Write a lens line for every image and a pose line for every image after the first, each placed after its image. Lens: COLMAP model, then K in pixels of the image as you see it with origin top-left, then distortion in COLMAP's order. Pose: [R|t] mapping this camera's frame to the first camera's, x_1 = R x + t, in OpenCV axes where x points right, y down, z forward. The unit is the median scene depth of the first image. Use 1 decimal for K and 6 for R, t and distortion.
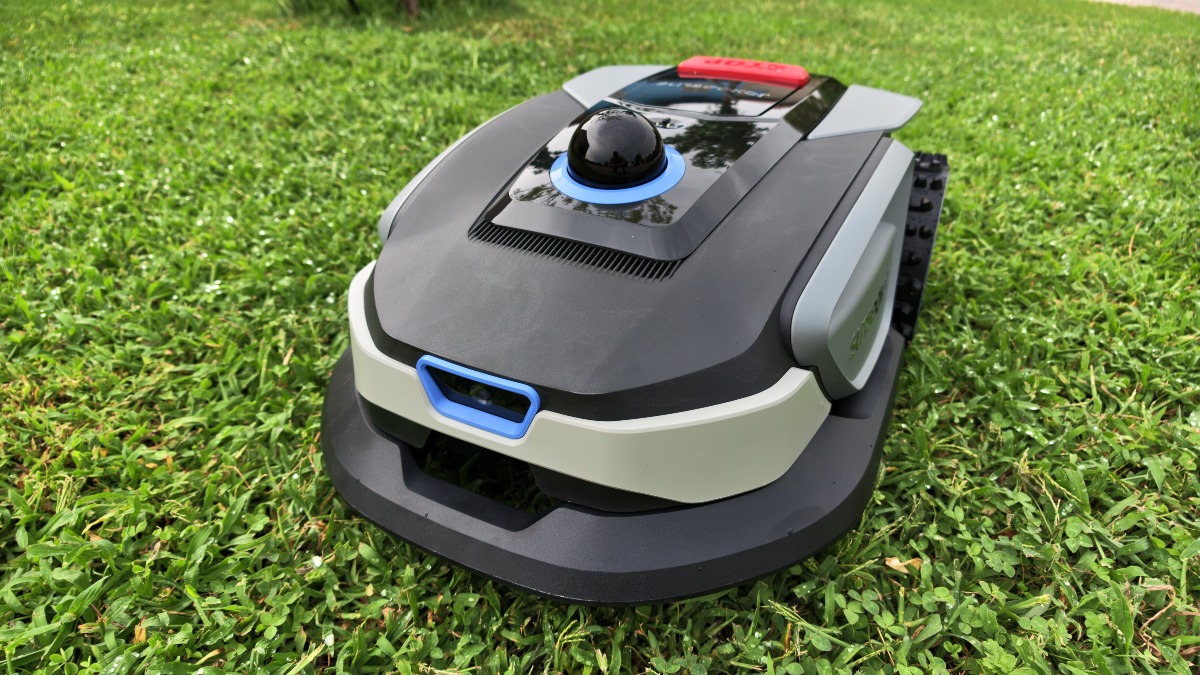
lens RADIAL K [[699.1, 0, 600.0], [0, 699.1, 337.5], [0, 0, 1]] dist [-0.017554, 0.002387]
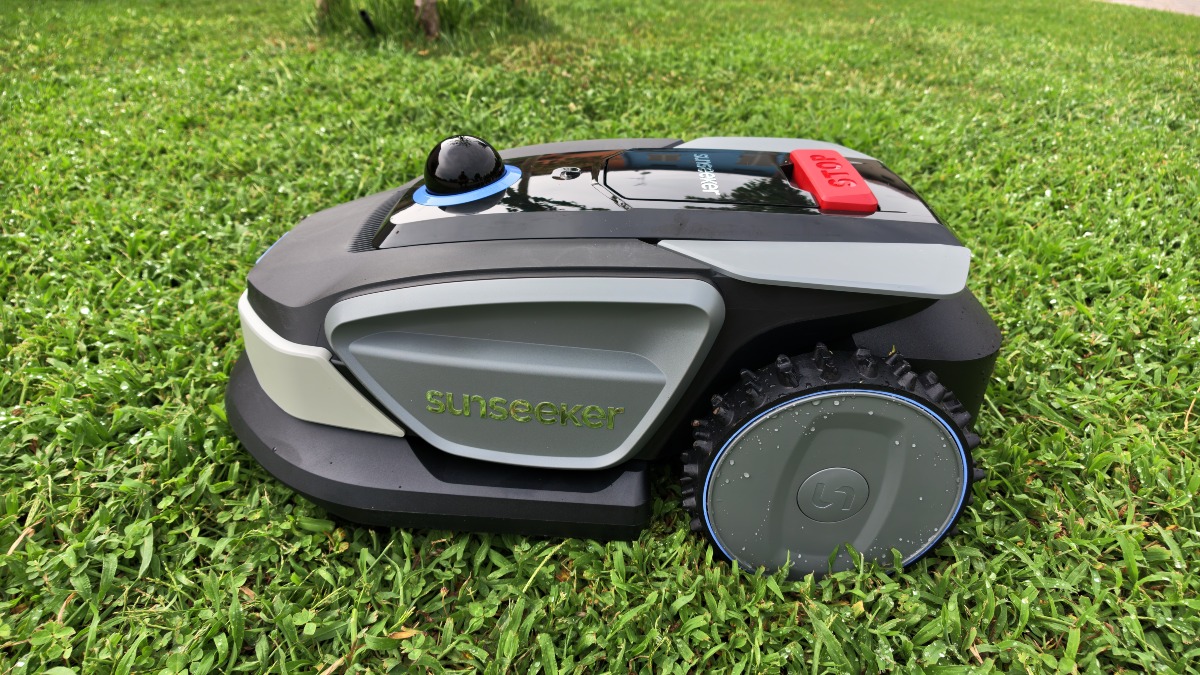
lens RADIAL K [[699.1, 0, 600.0], [0, 699.1, 337.5], [0, 0, 1]] dist [-0.017554, 0.002387]
pose [[0.993067, 0.059854, -0.101170, 0.416618], [-0.059735, 0.998205, 0.004207, -0.363132], [0.101240, 0.001866, 0.994860, 0.388734]]
